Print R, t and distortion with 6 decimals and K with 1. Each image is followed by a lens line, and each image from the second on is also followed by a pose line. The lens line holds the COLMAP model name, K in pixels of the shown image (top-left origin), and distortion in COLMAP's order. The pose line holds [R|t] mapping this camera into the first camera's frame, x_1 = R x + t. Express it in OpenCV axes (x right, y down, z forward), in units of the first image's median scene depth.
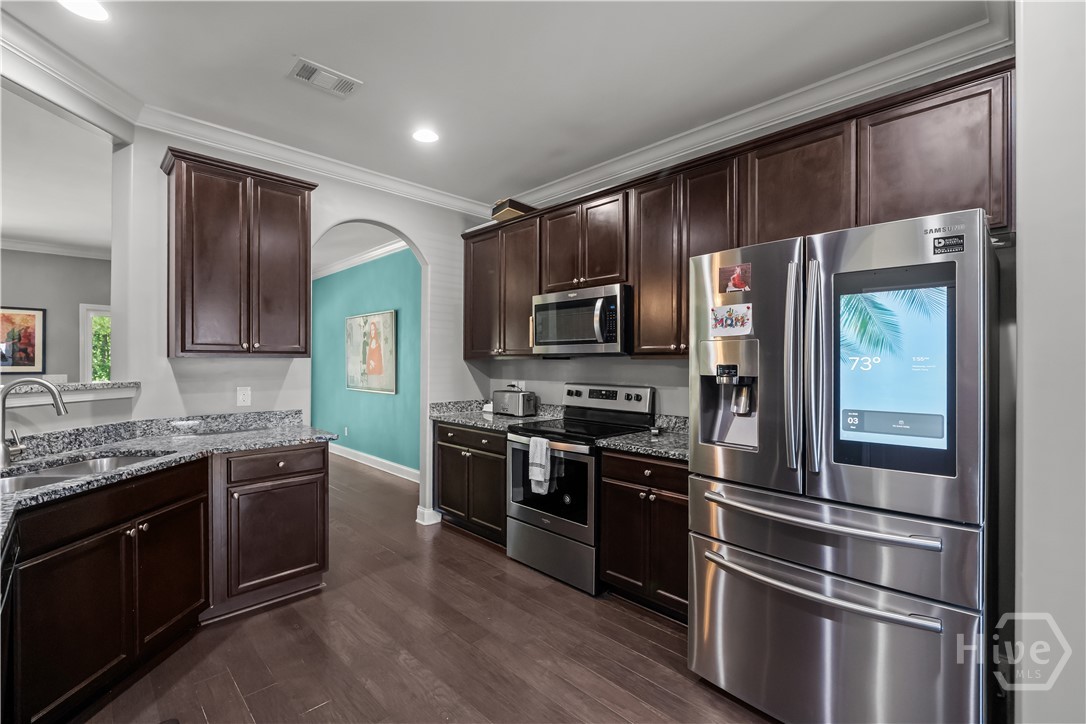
lens RADIAL K [[472.6, 0, 537.6], [0, 472.6, 361.6], [0, 0, 1]] dist [-0.005498, -0.000520]
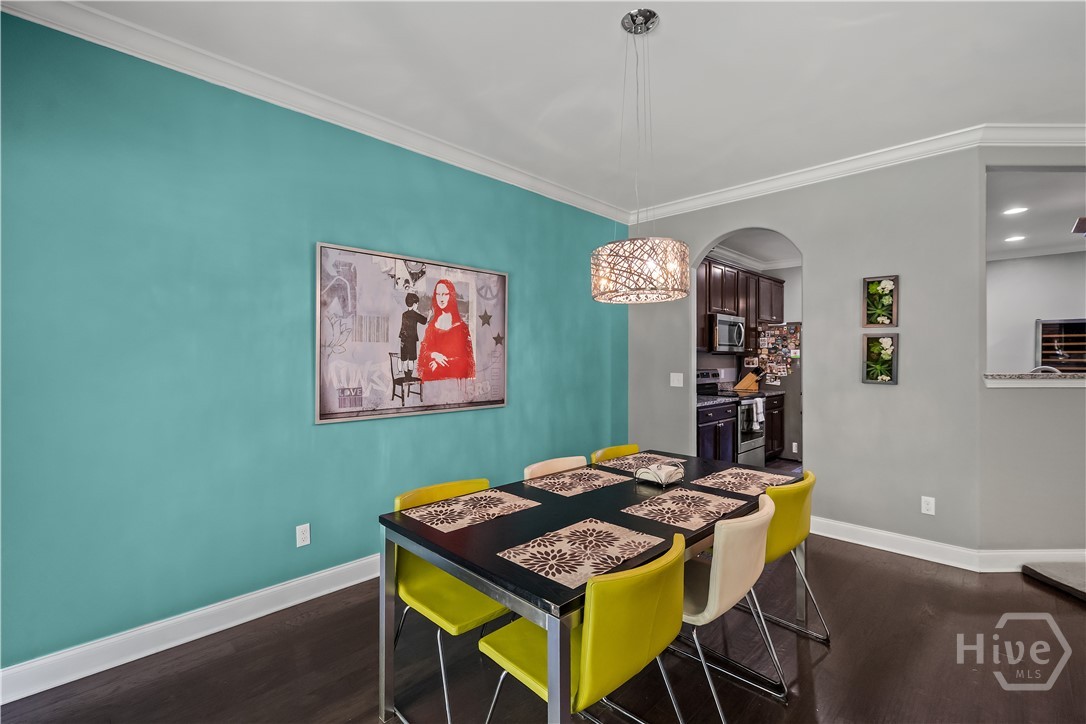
lens RADIAL K [[472.6, 0, 542.3], [0, 472.6, 358.4], [0, 0, 1]] dist [-0.005498, -0.000520]
pose [[-0.009895, -0.002060, 0.999949, -1.971528], [-0.001314, 0.999997, 0.002047, 0.006435], [-0.999950, -0.001293, -0.009897, 2.014283]]
